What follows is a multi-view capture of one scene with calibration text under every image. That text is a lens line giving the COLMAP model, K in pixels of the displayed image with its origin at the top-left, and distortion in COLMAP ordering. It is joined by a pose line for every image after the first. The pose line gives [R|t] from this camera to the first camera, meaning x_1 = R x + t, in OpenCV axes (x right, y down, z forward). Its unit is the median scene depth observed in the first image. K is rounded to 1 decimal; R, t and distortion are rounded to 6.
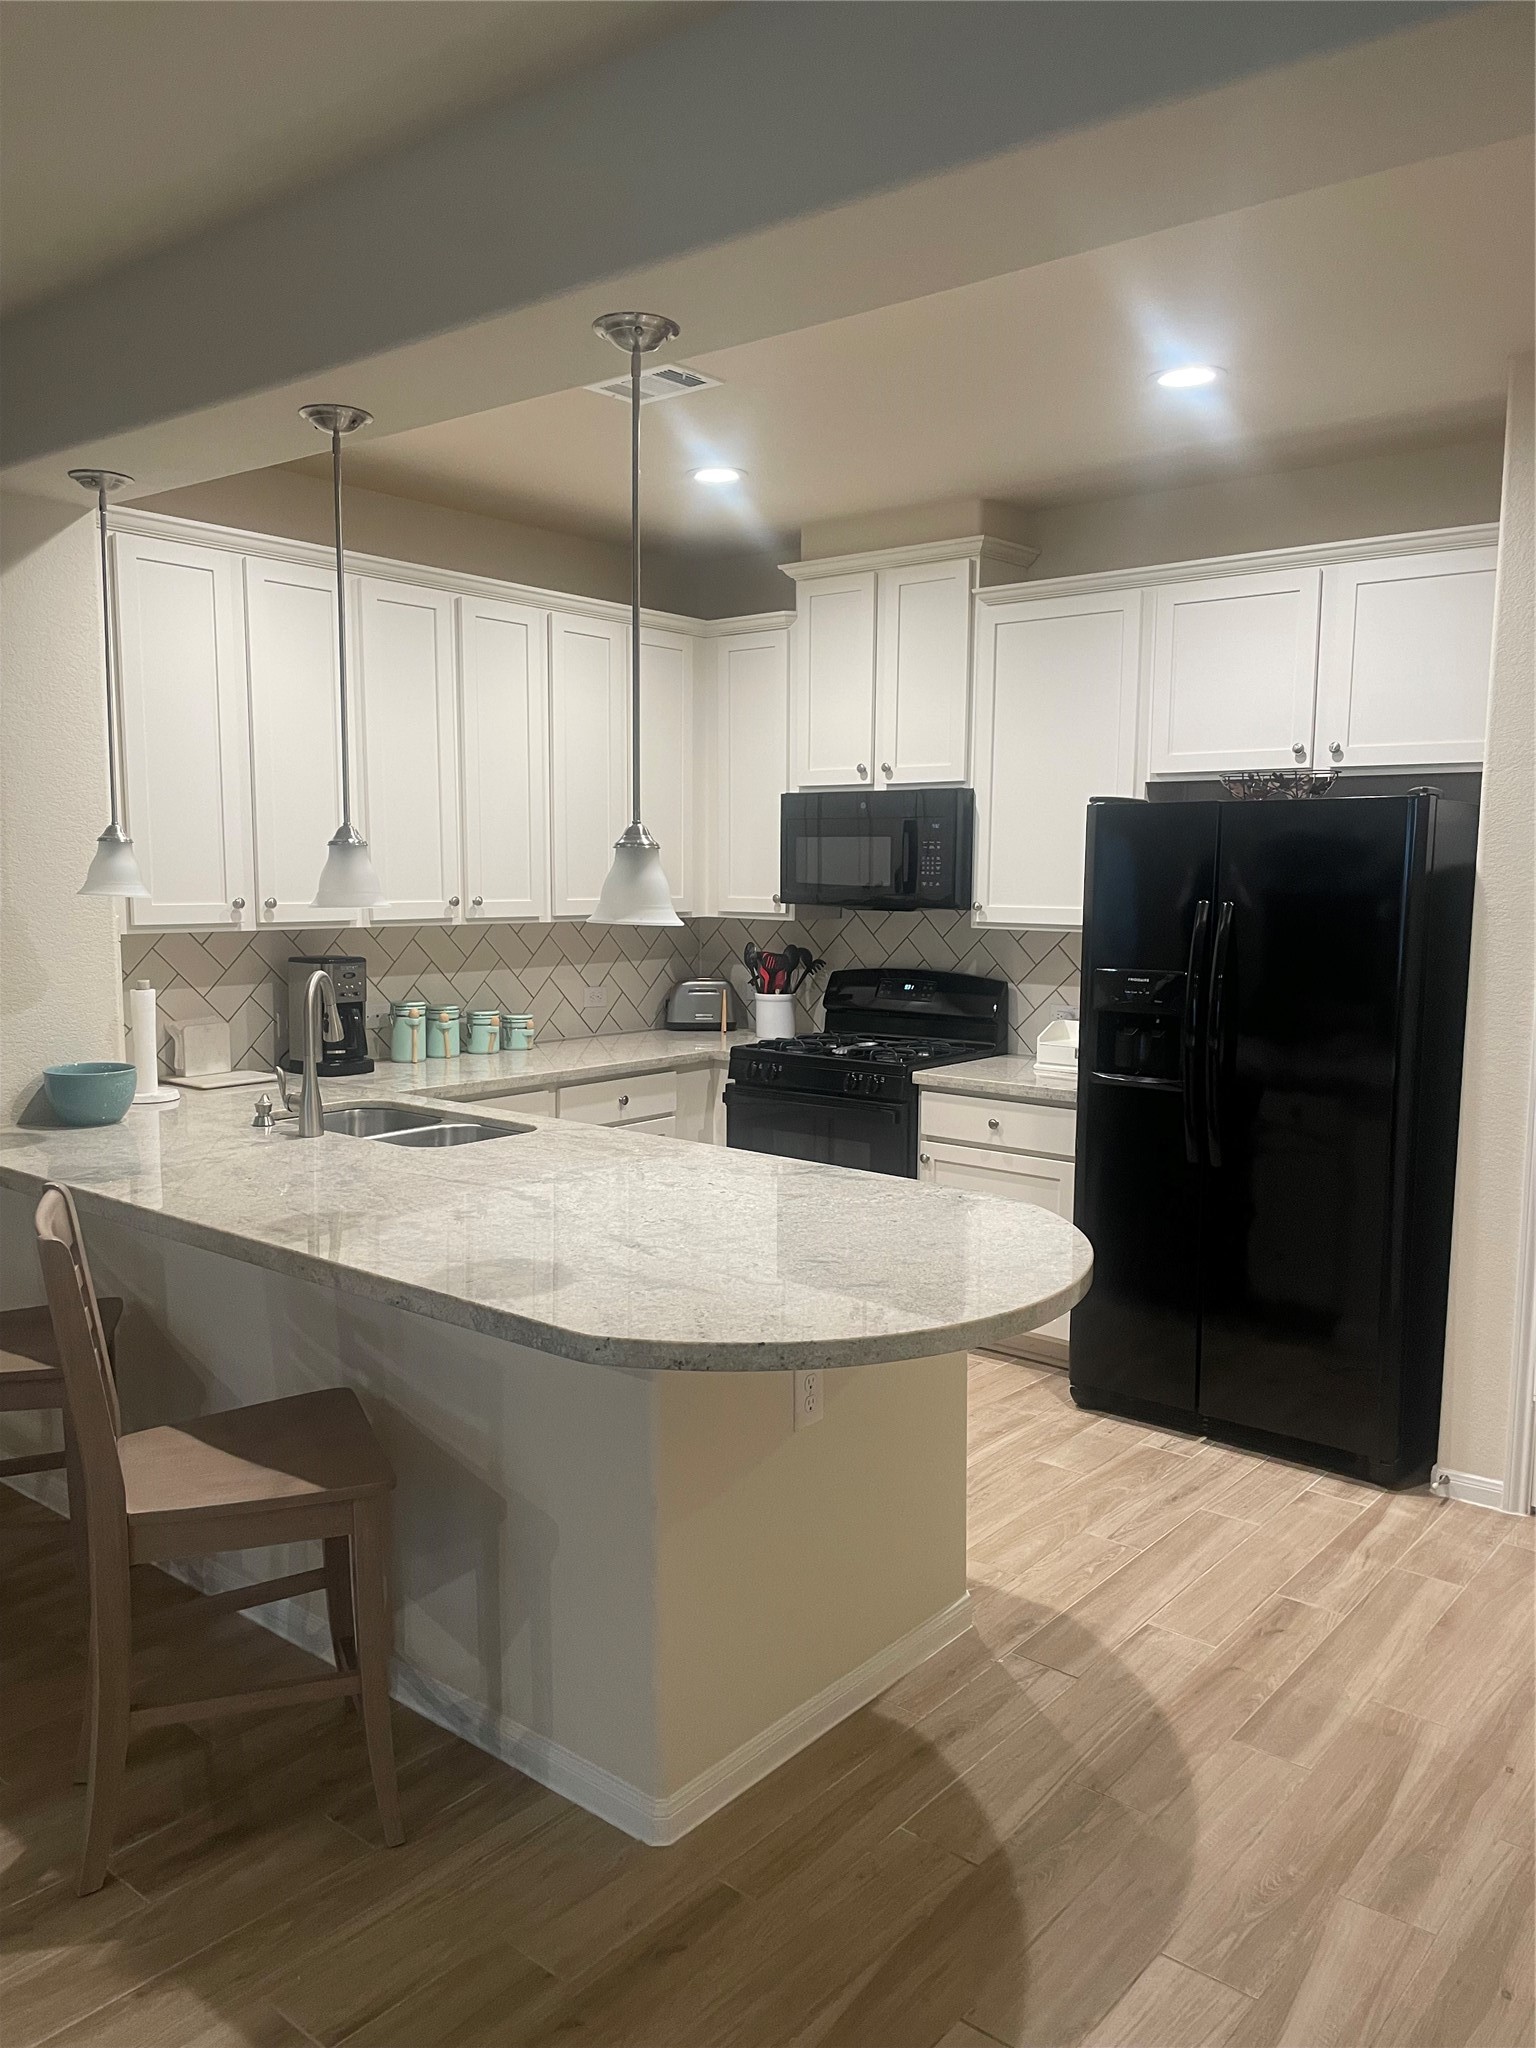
lens RADIAL K [[1555.7, 0, 766.3], [0, 1555.7, 1033.9], [0, 0, 1]] dist [0.063397, -0.061264]
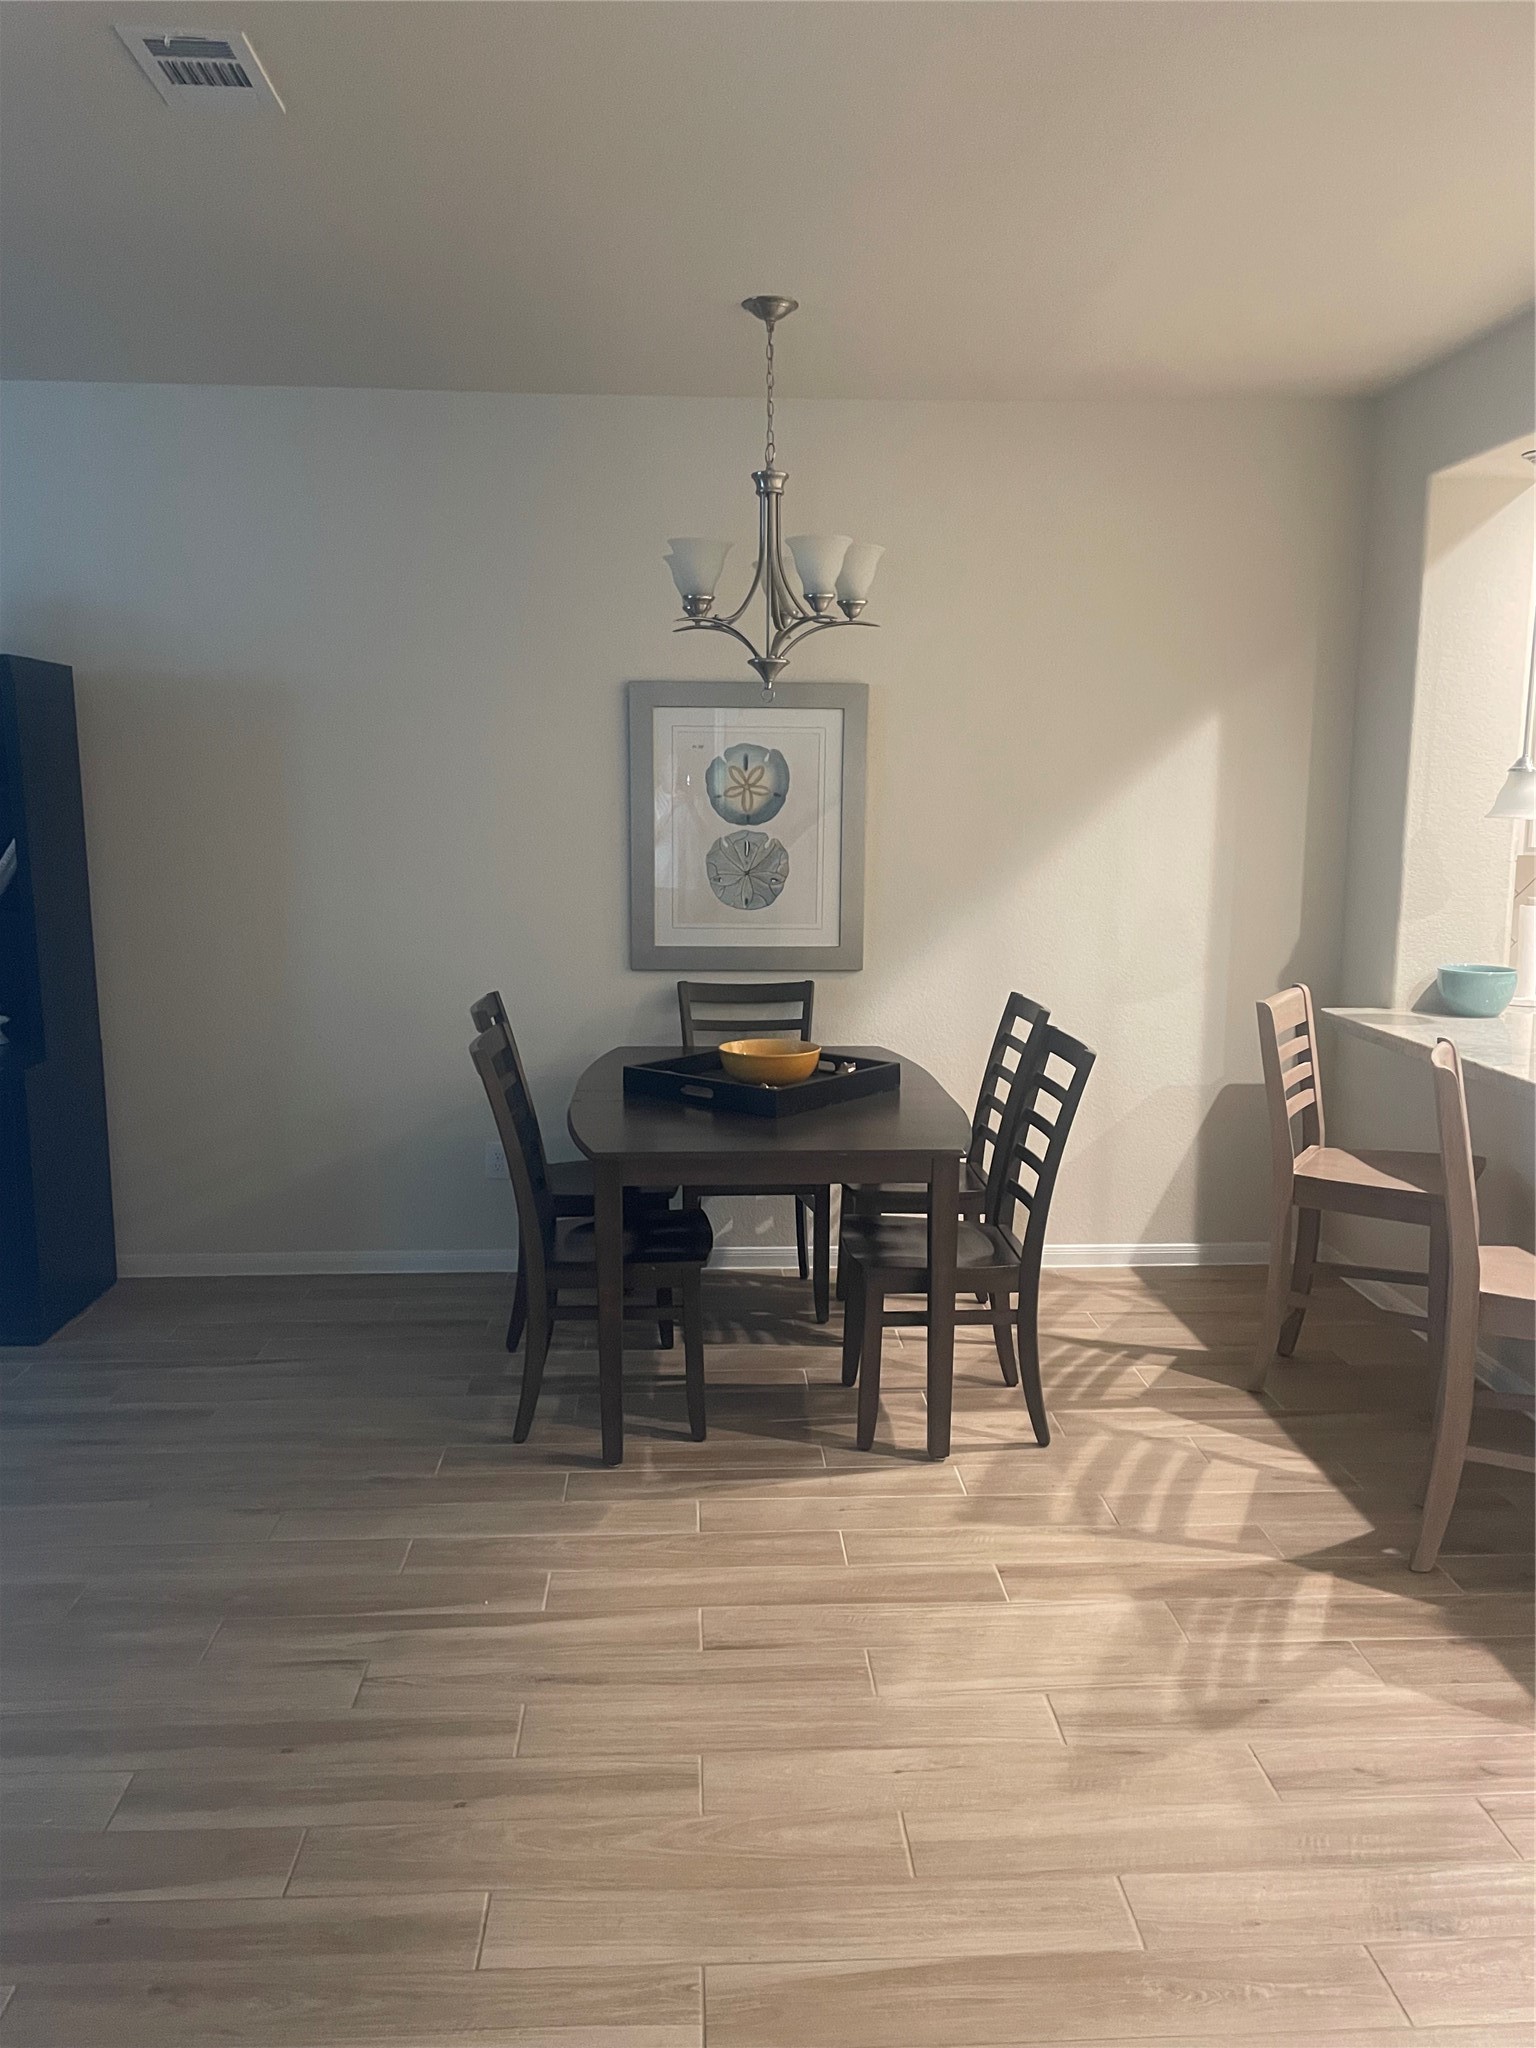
lens RADIAL K [[1555.7, 0, 757.7], [0, 1555.7, 1019.5], [0, 0, 1]] dist [0.063397, -0.061264]
pose [[0.670962, 0.100146, -0.734698, 0.073749], [-0.080201, 0.994826, 0.062360, 0.028528], [0.737142, 0.017082, 0.675522, -0.184435]]
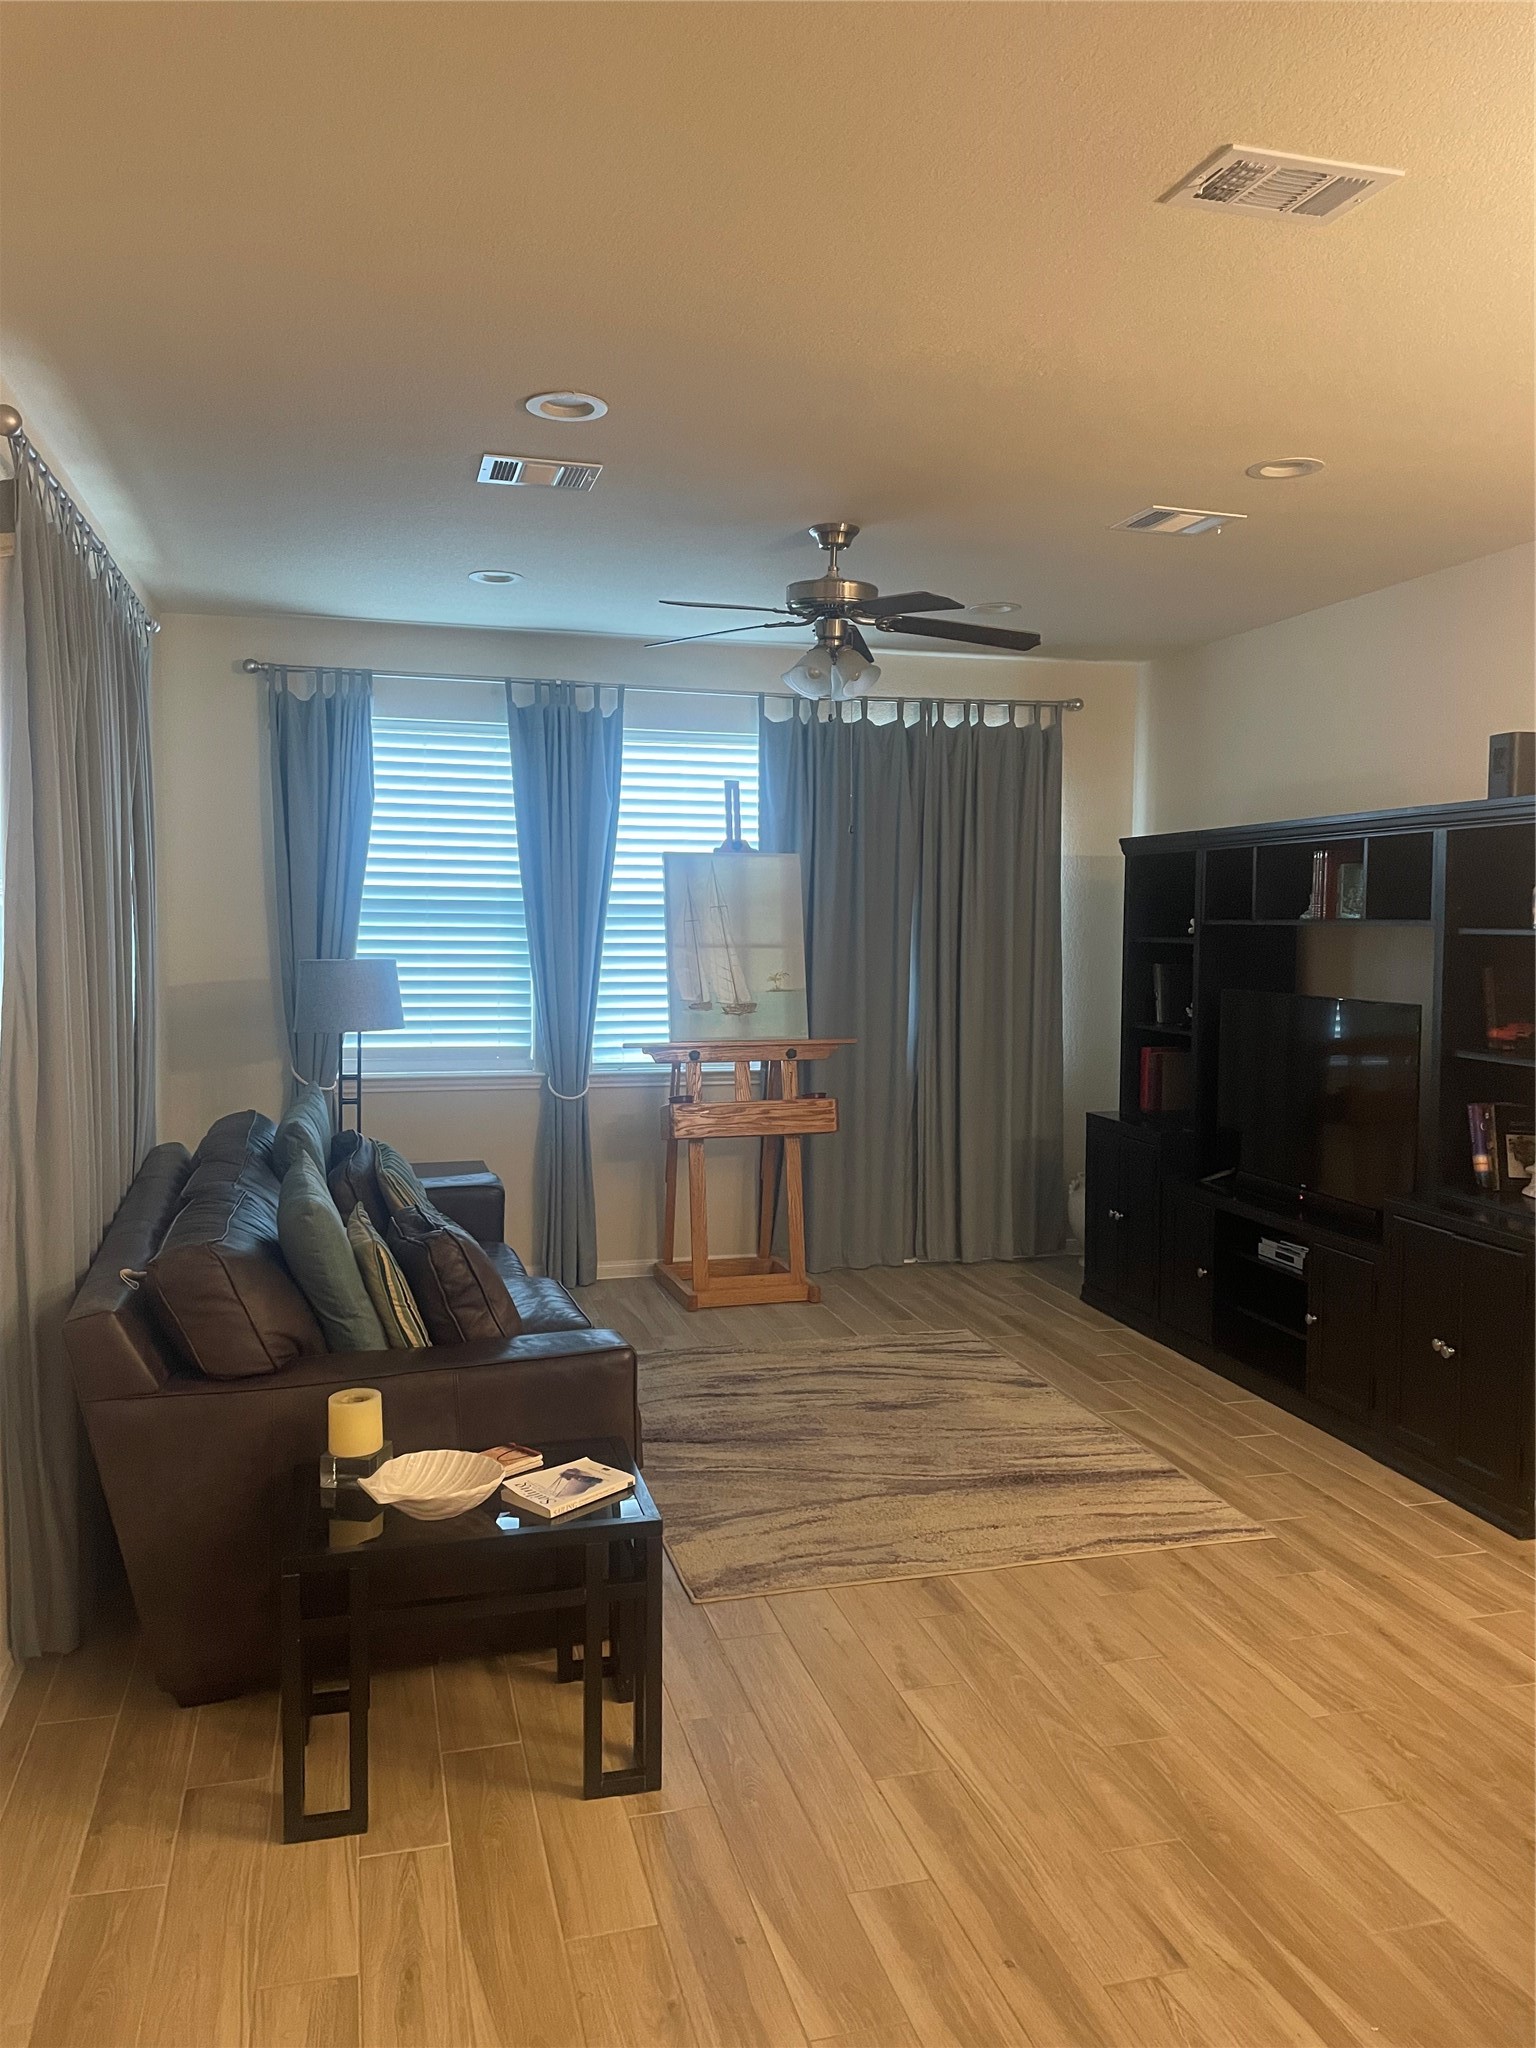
lens RADIAL K [[1555.7, 0, 774.4], [0, 1555.7, 1015.8], [0, 0, 1]] dist [0.063397, -0.061264]
pose [[-0.571861, 0.038660, -0.819439, 0.025219], [-0.113173, 0.985620, 0.125480, -0.035809], [0.812507, 0.164495, -0.559262, 0.318026]]
